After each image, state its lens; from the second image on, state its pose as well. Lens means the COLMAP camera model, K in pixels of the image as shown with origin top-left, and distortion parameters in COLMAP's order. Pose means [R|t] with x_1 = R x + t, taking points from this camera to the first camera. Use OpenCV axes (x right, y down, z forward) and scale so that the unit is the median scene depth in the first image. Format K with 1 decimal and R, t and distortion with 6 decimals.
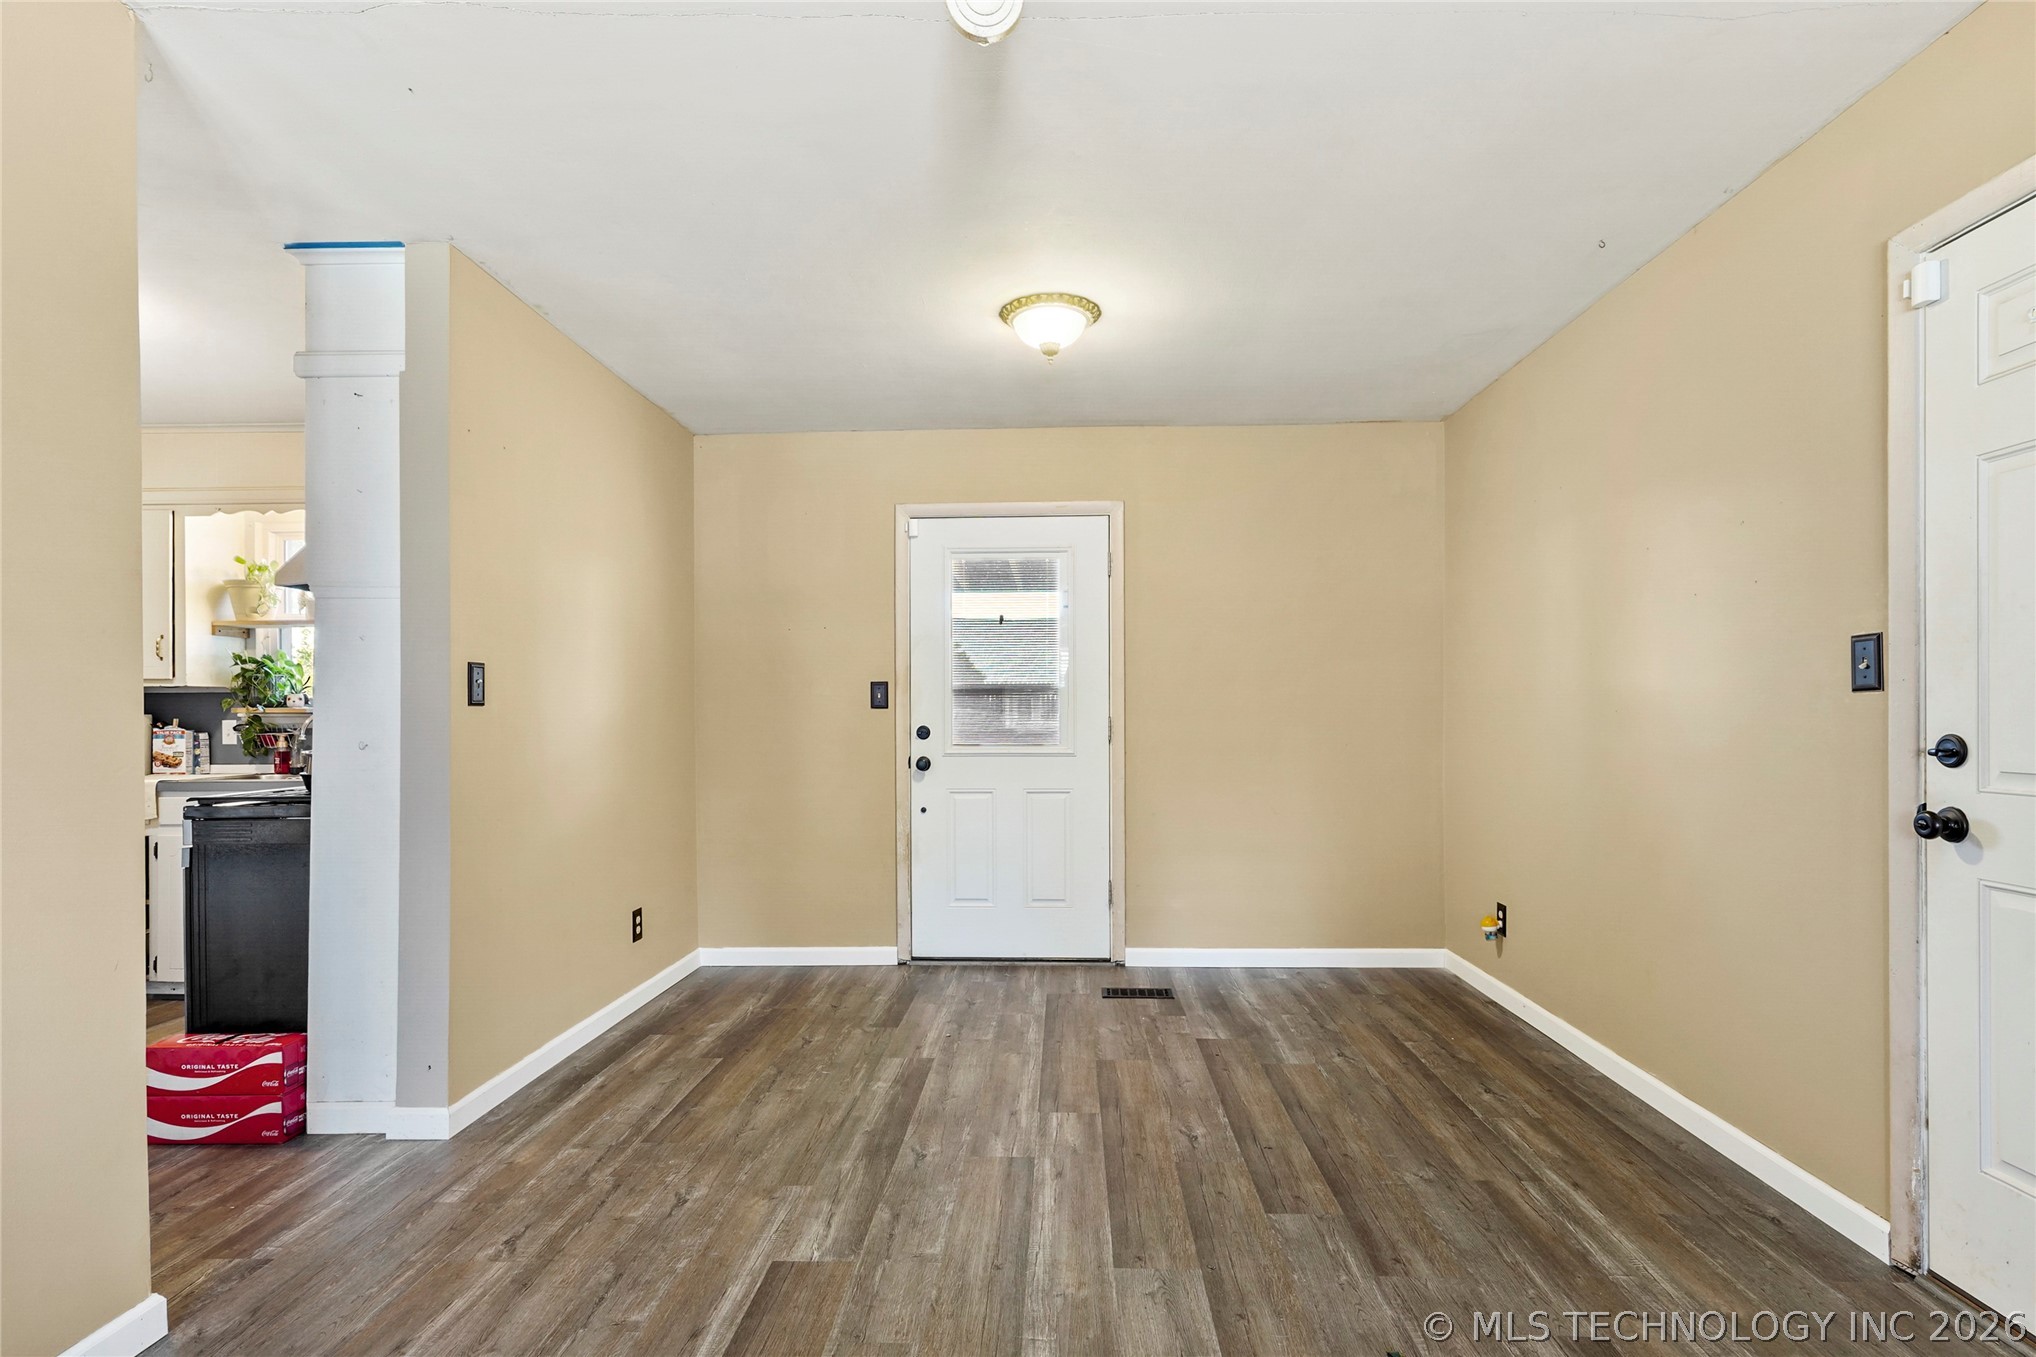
lens RADIAL K [[995.5, 0, 1026.4], [0, 995.5, 726.7], [0, 0, 1]] dist [0.002672, 0.001404]
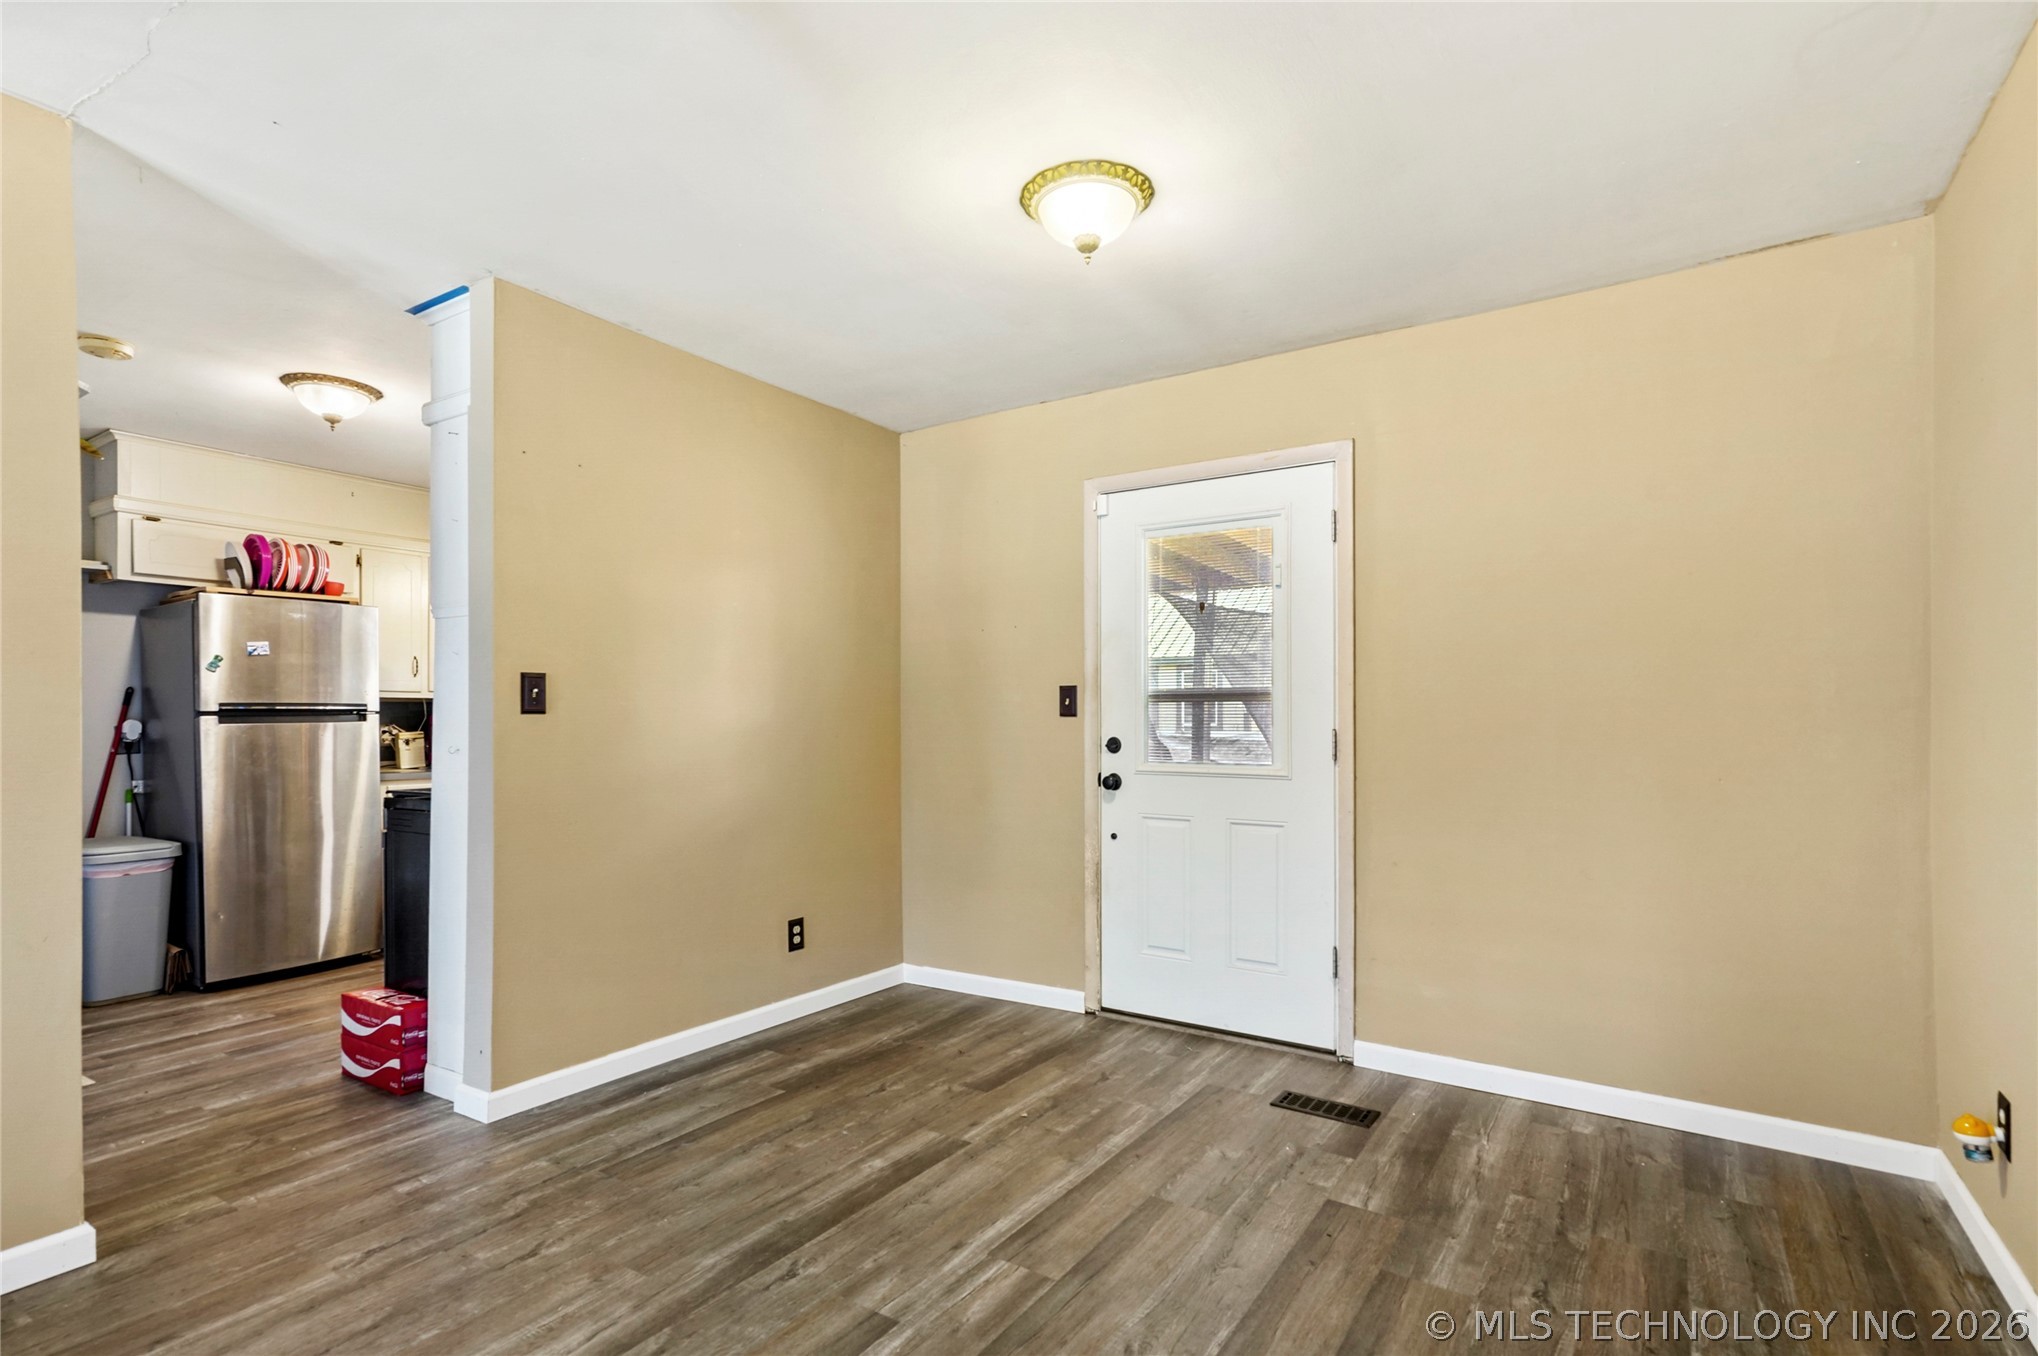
lens RADIAL K [[987.2, 0, 1008.8], [0, 987.2, 727.7], [0, 0, 1]] dist [0.016816, 0.001970]
pose [[0.849283, 0.006964, -0.527891, 0.332541], [-0.010461, 0.999939, -0.003639, -0.006155], [0.527834, 0.008613, 0.849304, 0.293677]]
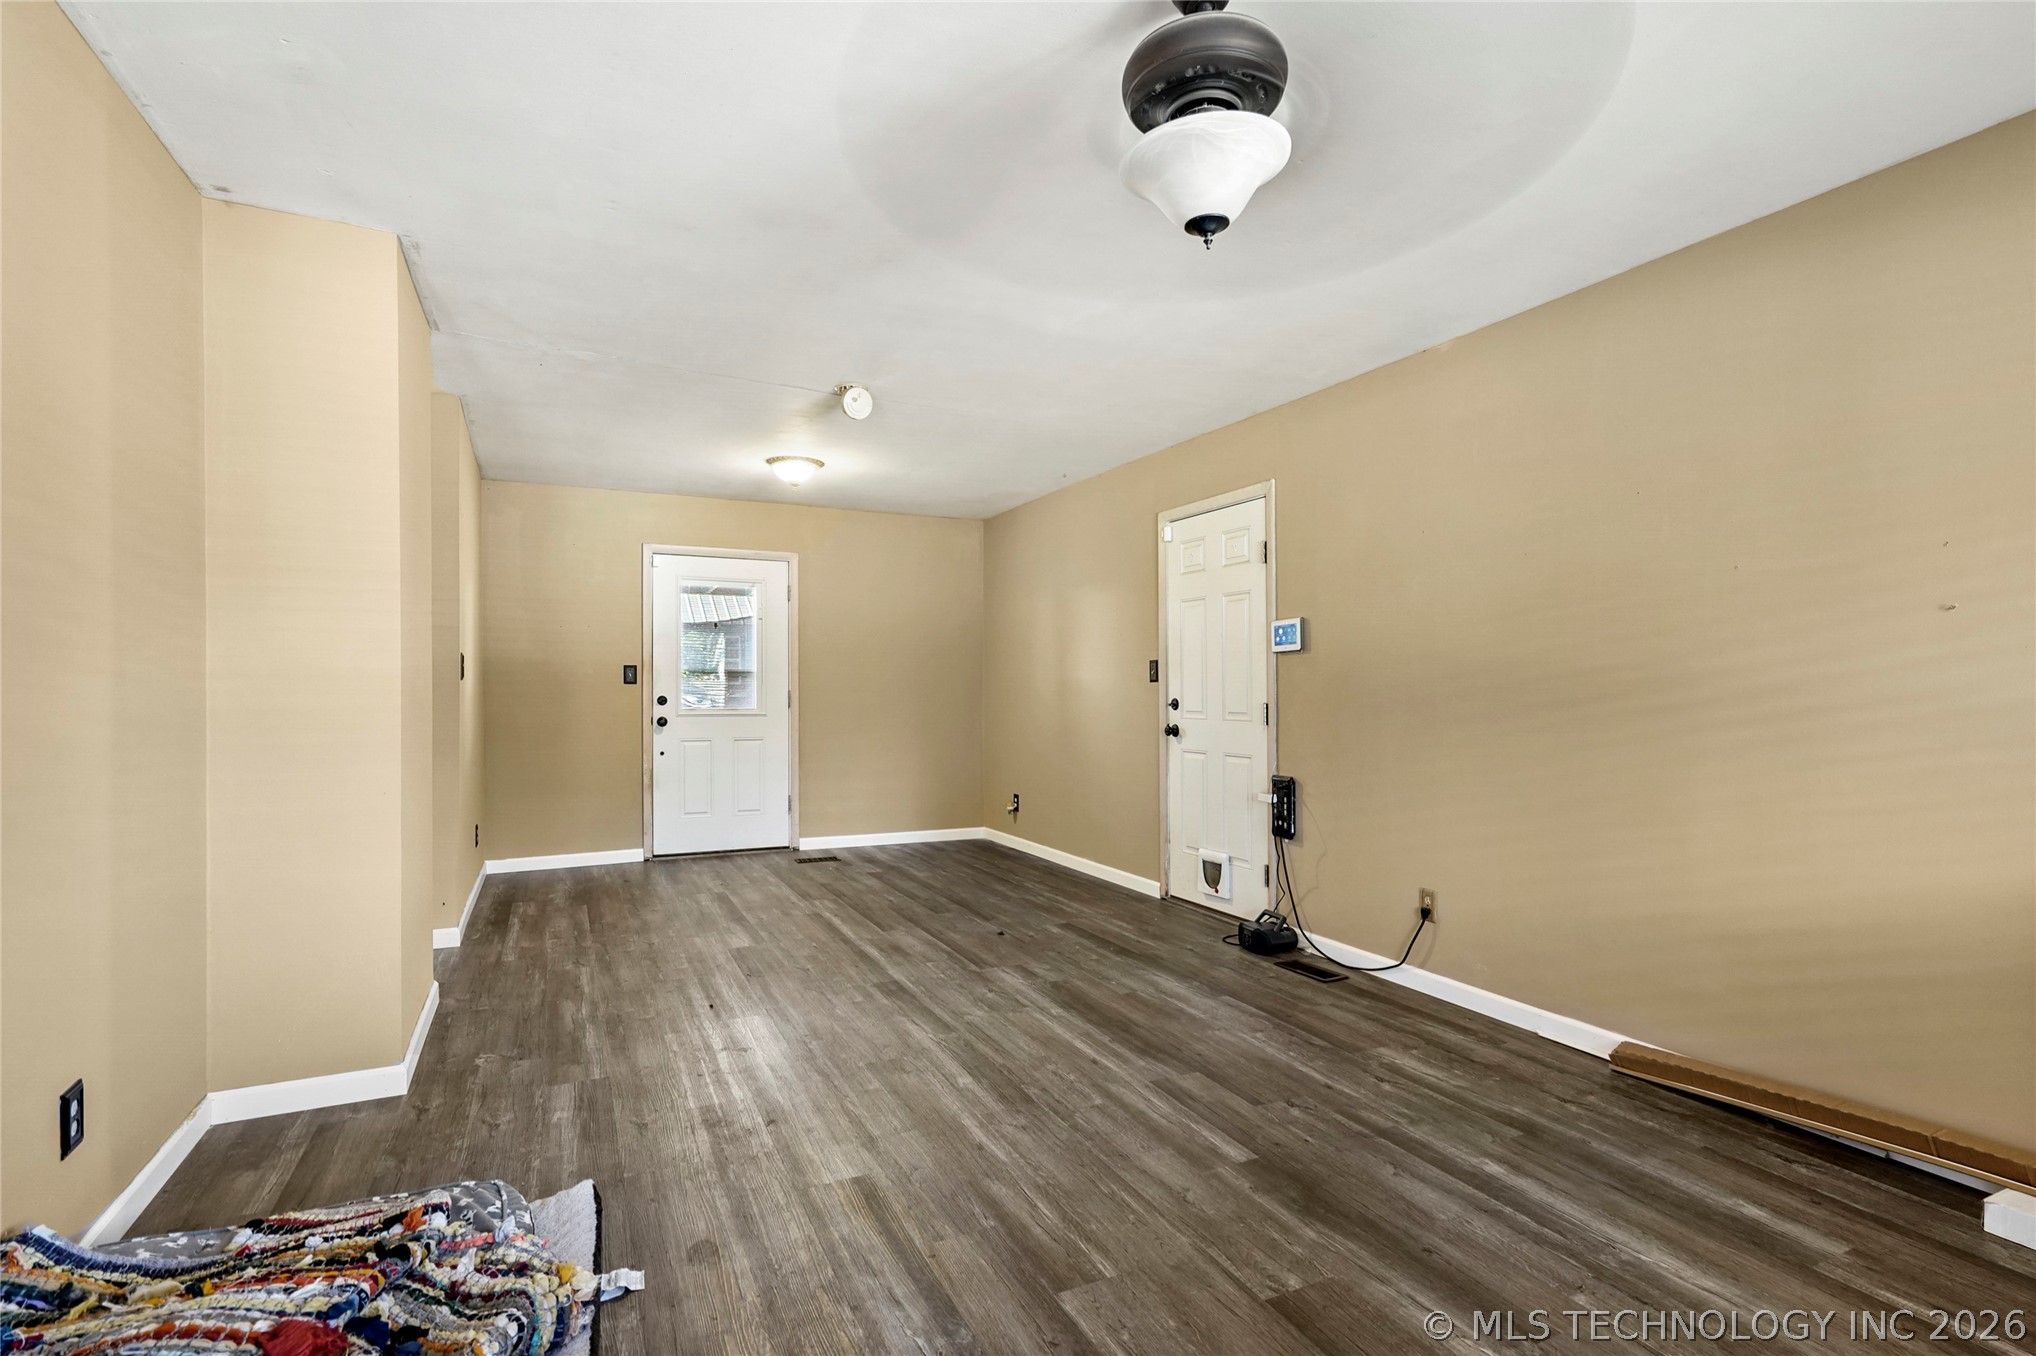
lens RADIAL K [[987.3, 0, 1012.4], [0, 987.3, 690.4], [0, 0, 1]] dist [0.000995, 0.000580]
pose [[0.886930, 0.004758, 0.461880, -0.395572], [0.000146, 0.999944, -0.010581, 0.008023], [-0.461905, 0.009452, 0.886879, -0.652475]]
